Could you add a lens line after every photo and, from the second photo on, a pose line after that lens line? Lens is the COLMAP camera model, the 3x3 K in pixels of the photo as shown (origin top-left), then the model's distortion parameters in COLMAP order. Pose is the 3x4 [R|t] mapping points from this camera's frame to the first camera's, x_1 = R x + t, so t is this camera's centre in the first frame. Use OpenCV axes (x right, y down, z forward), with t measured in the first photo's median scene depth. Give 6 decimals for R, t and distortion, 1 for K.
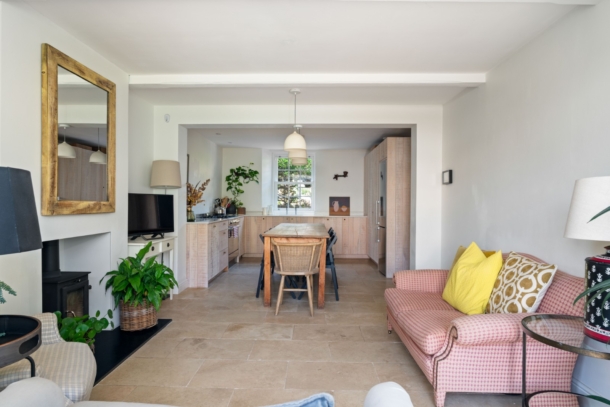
lens RADIAL K [[391.1, 0, 305.5], [0, 391.1, 203.8], [0, 0, 1]] dist [0.022310, 0.000419]
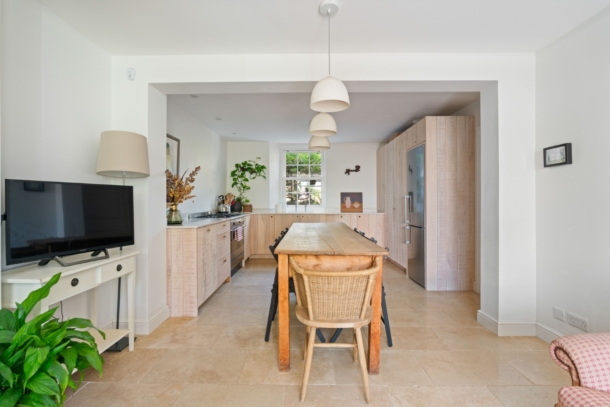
lens RADIAL K [[284.5, 0, 304.0], [0, 284.5, 202.6], [0, 0, 1]] dist [-0.003355, 0.000071]
pose [[0.999816, -0.008988, 0.016922, -0.047509], [0.008924, 0.999953, 0.003866, 0.003181], [-0.016956, -0.003714, 0.999849, 0.370871]]
